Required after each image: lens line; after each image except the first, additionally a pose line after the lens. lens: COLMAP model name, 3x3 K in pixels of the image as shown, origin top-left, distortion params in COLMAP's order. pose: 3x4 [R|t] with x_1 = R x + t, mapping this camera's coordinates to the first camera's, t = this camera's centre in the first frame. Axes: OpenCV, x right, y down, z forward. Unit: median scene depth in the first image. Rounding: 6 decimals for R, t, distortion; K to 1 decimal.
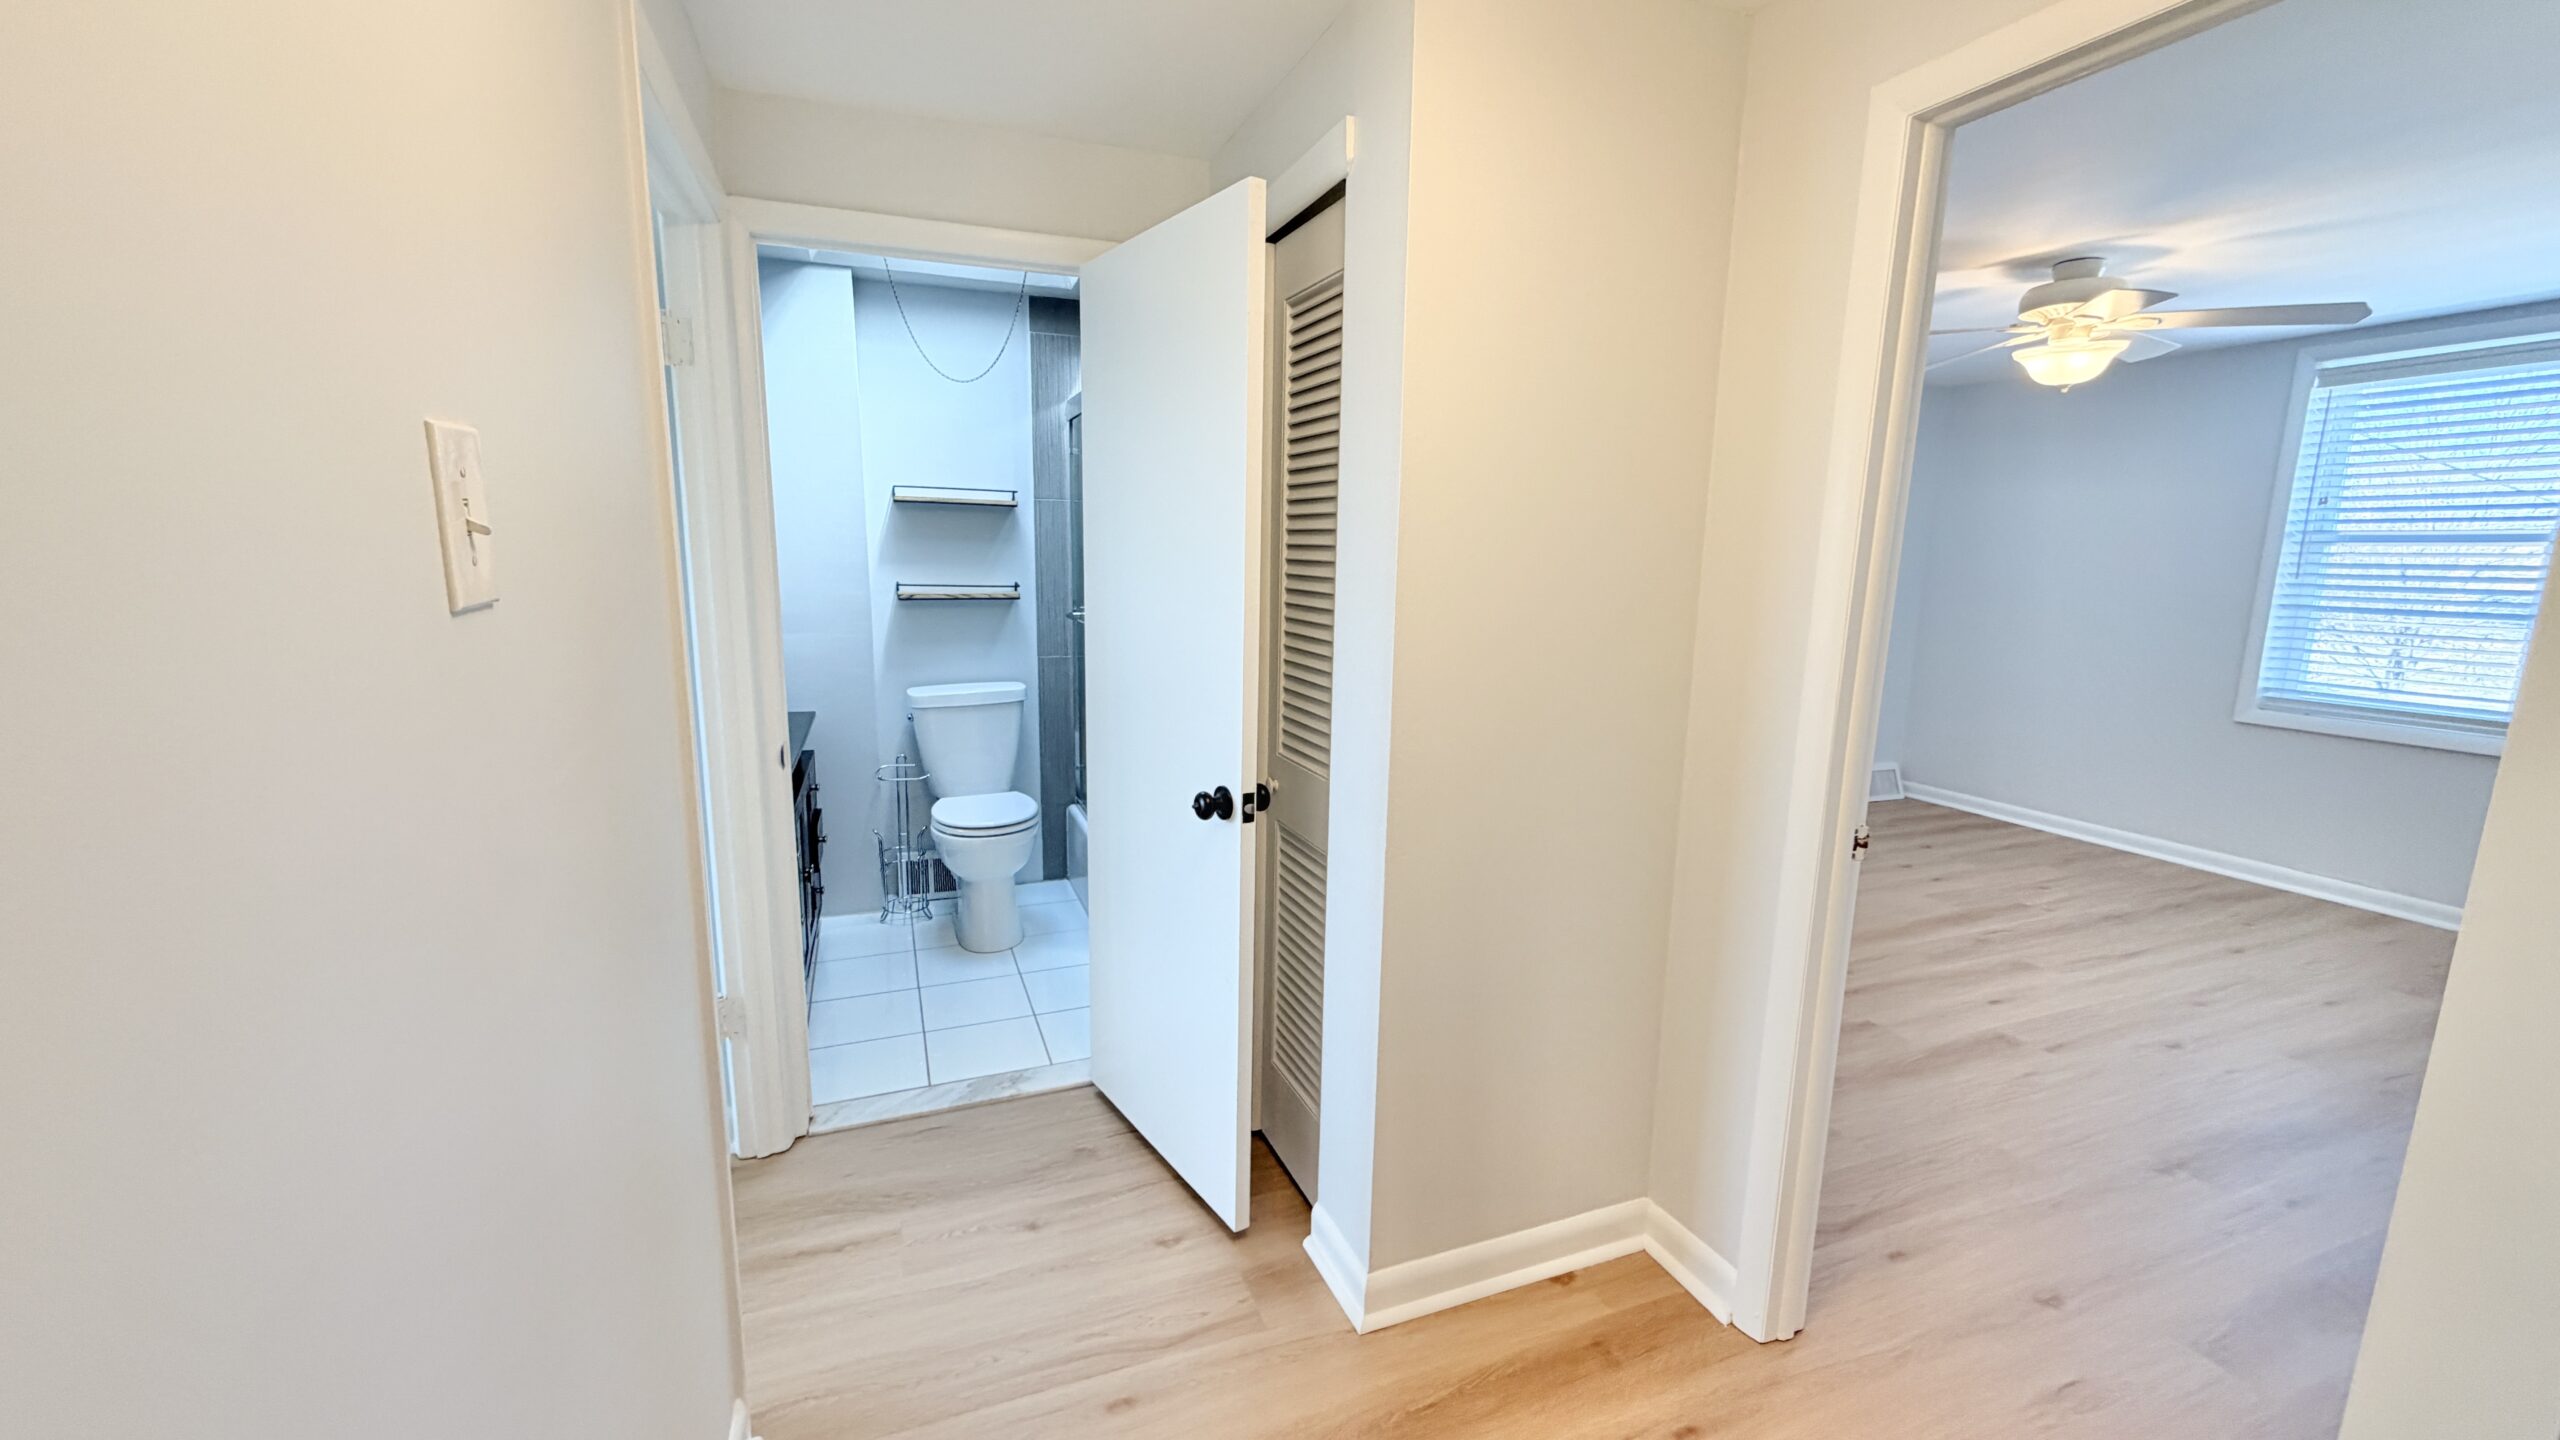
lens RADIAL K [[1016.9, 0, 1272.7], [0, 1016.9, 726.2], [0, 0, 1]] dist [0.000164, -0.000226]
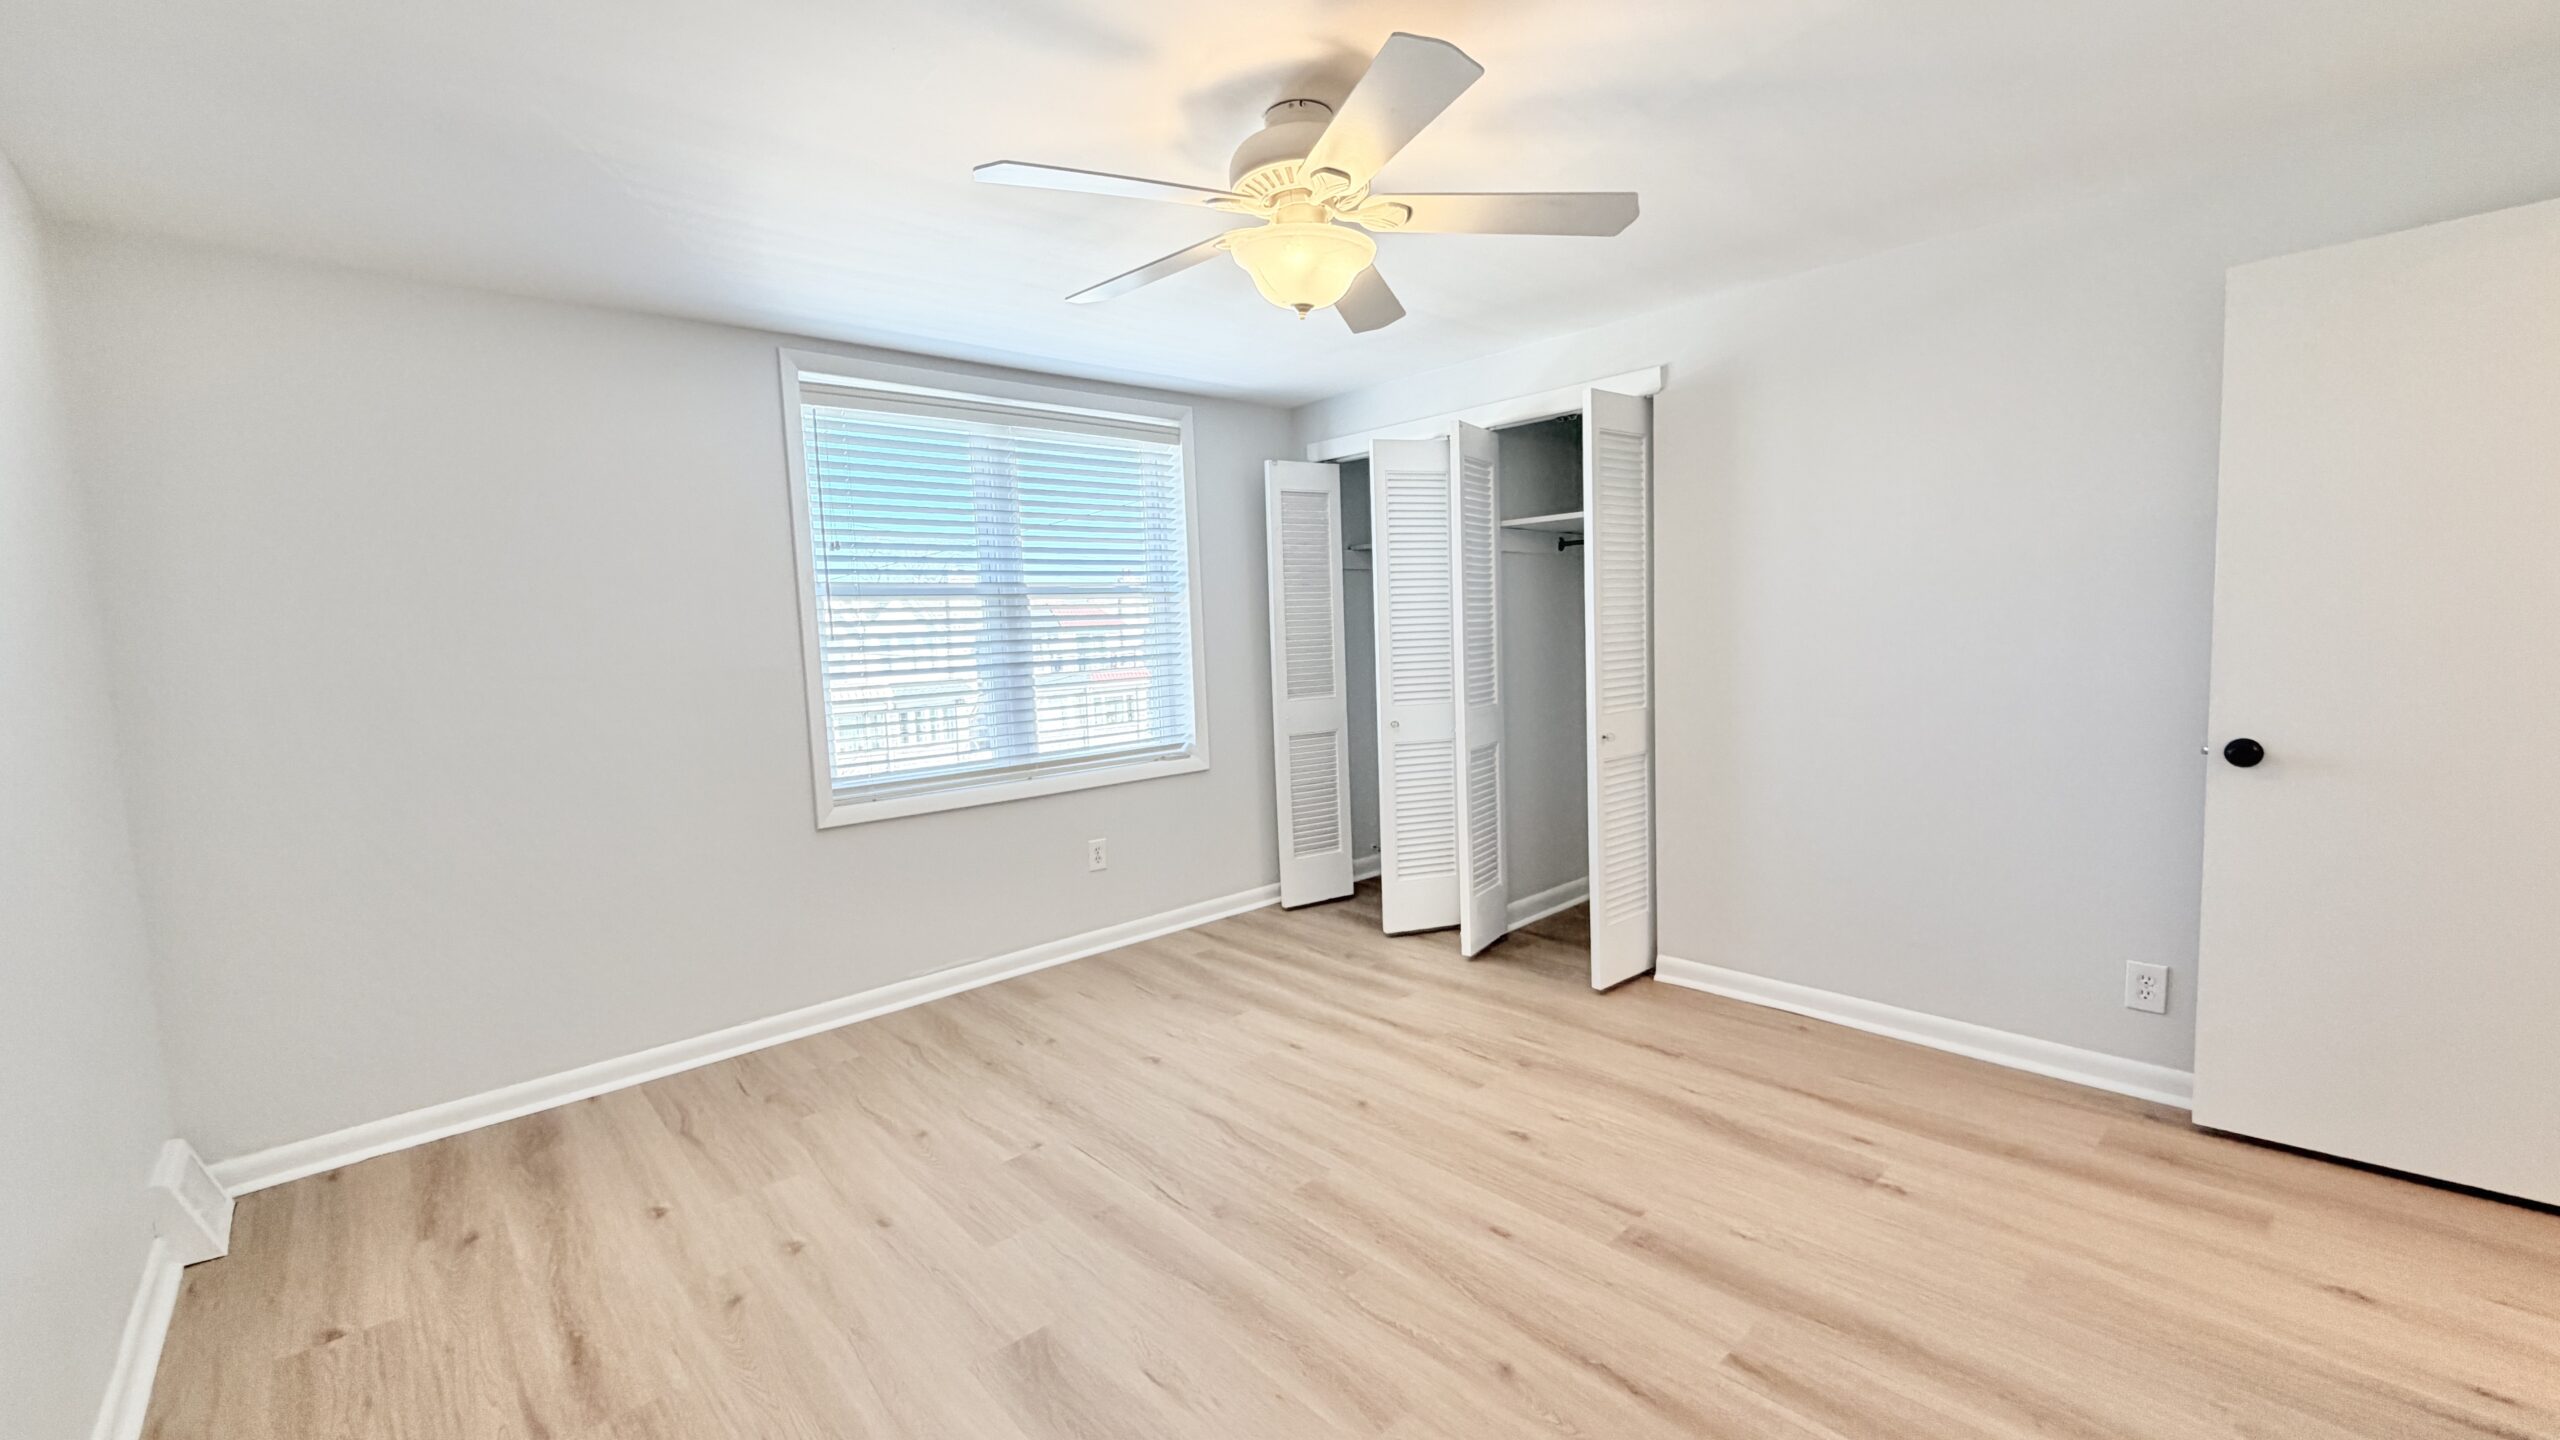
lens RADIAL K [[1019.3, 0, 1261.1], [0, 1019.3, 732.9], [0, 0, 1]] dist [-0.001406, 0.000092]
pose [[-0.358419, -0.089071, 0.929302, 0.136403], [0.197130, 0.965772, 0.168596, -0.149990], [-0.912511, 0.243621, -0.328592, 1.012718]]
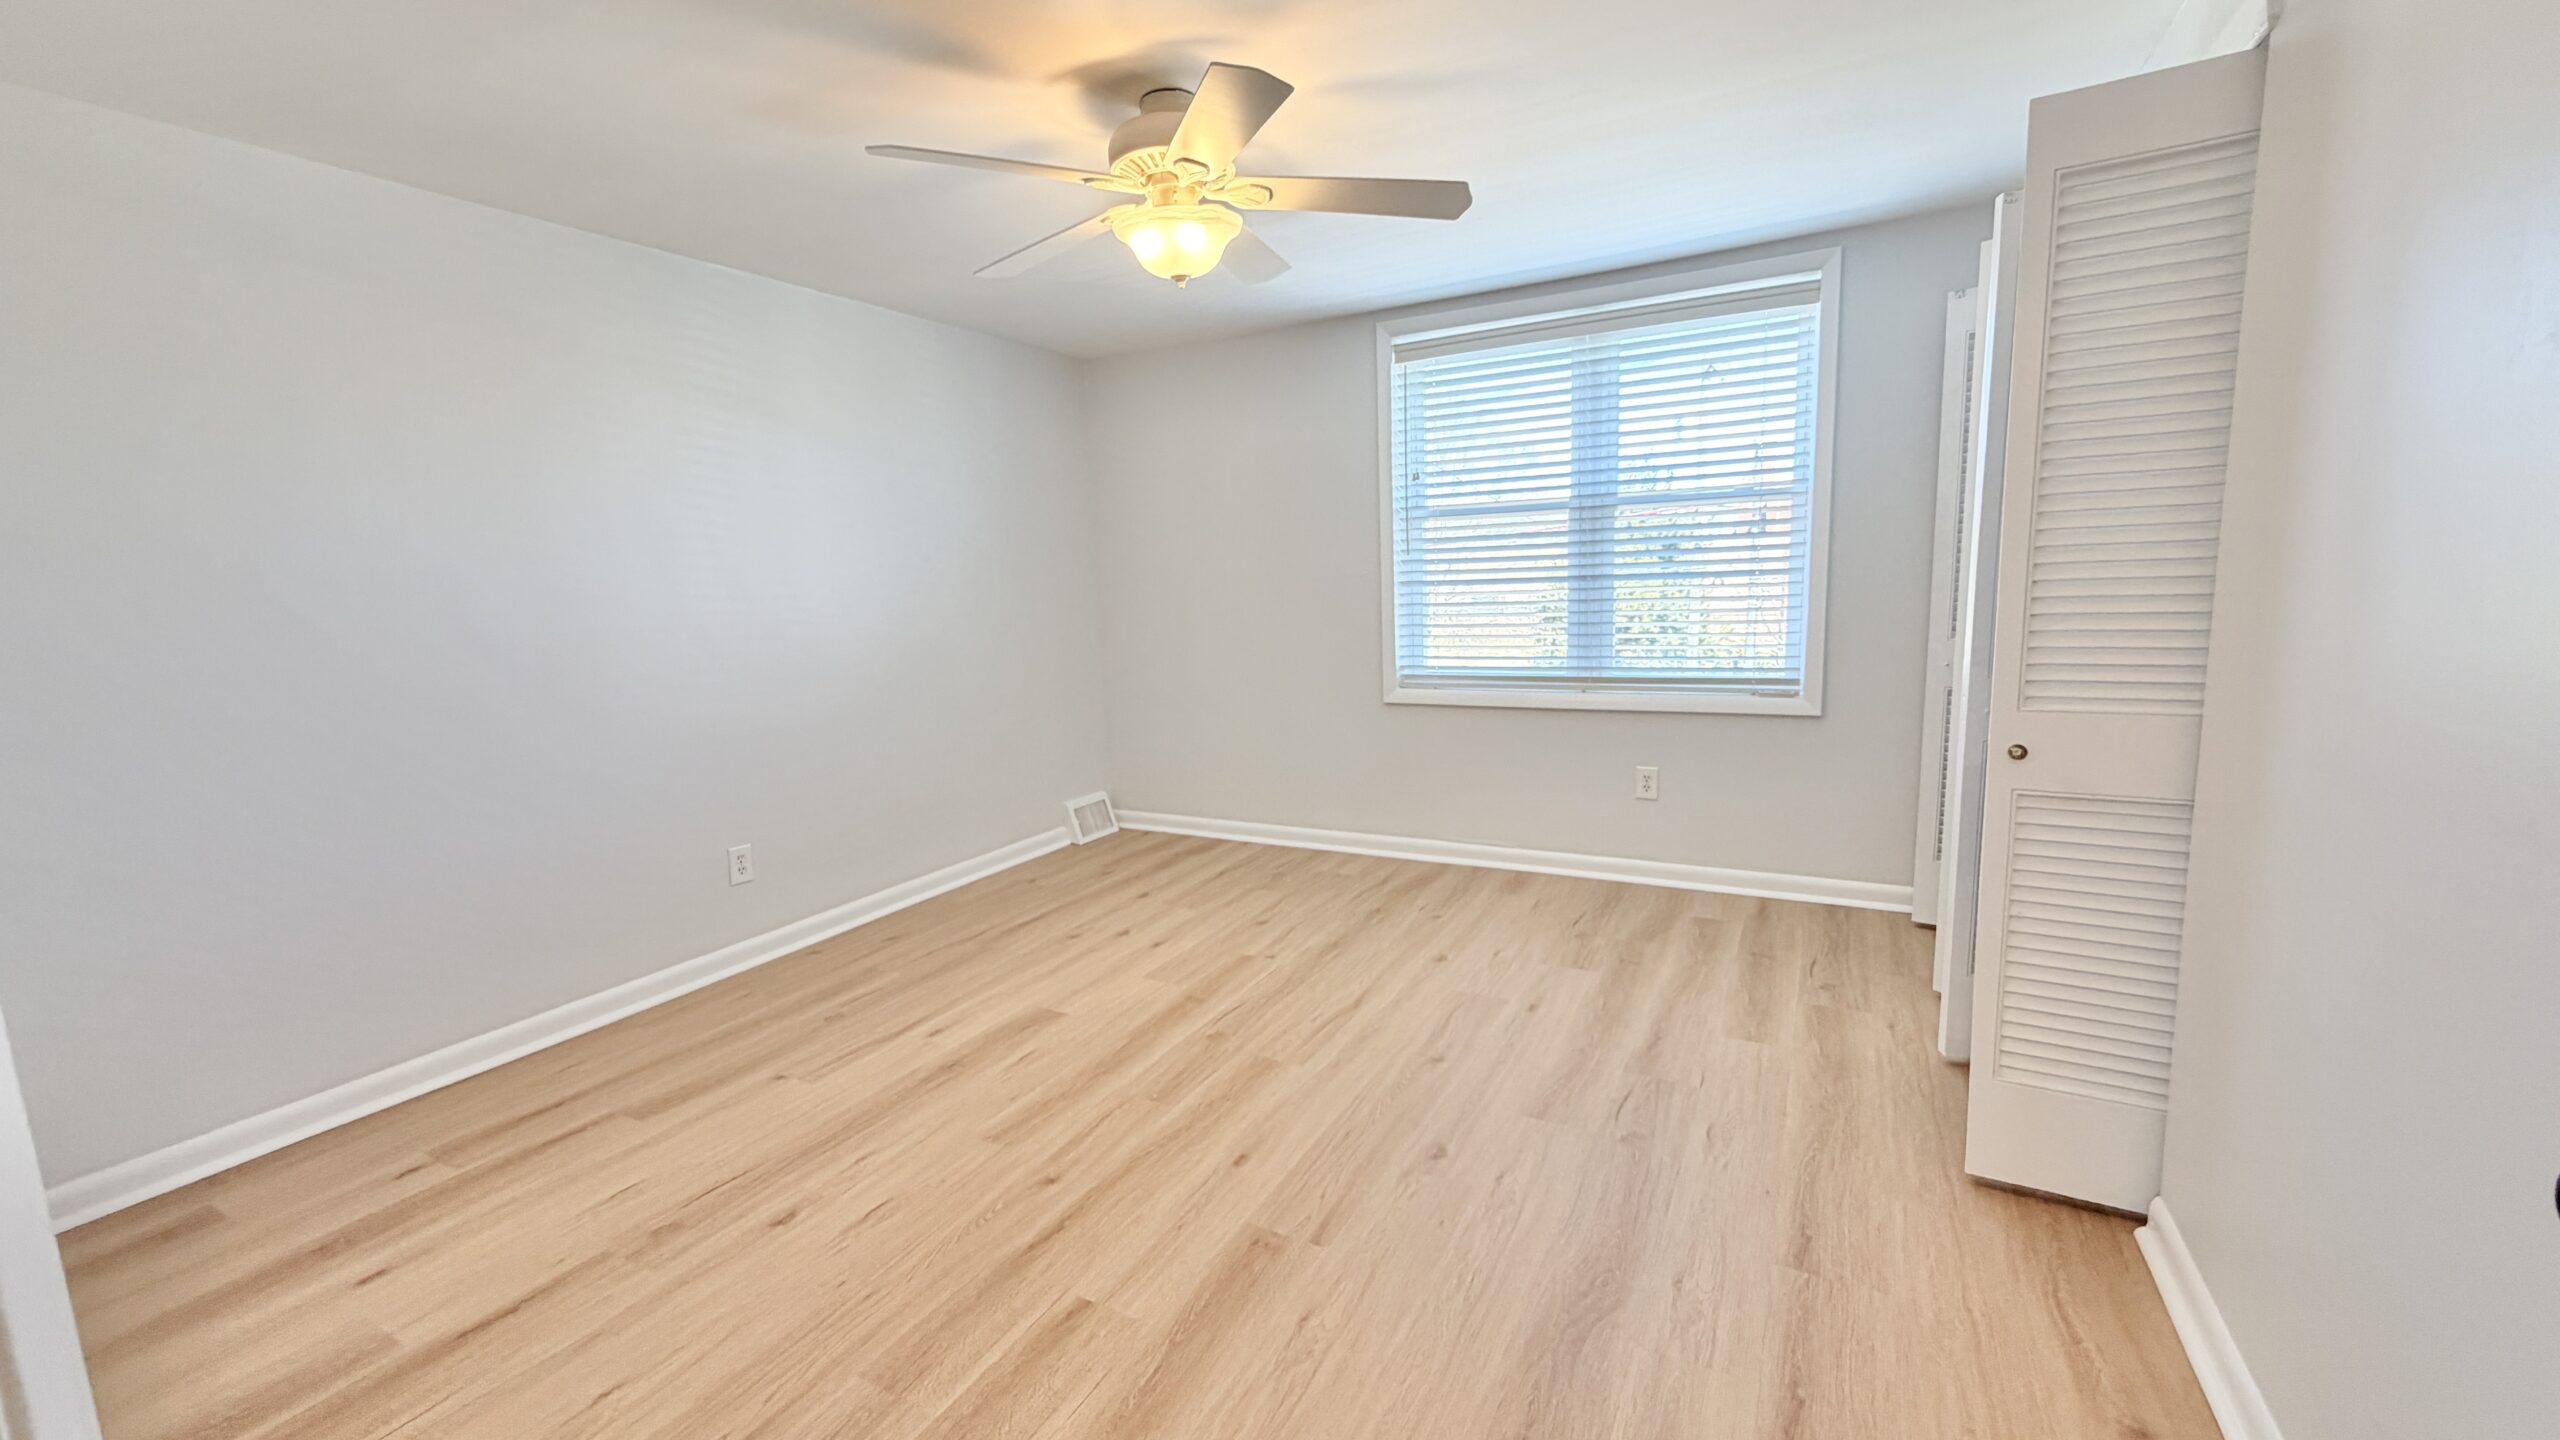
lens RADIAL K [[1016.9, 0, 1272.7], [0, 1016.9, 726.2], [0, 0, 1]] dist [0.000164, -0.000226]
pose [[0.761129, -0.136647, 0.634042, 0.260252], [0.156864, 0.987317, 0.024478, -0.025589], [-0.629346, 0.080828, 0.772911, 0.339012]]
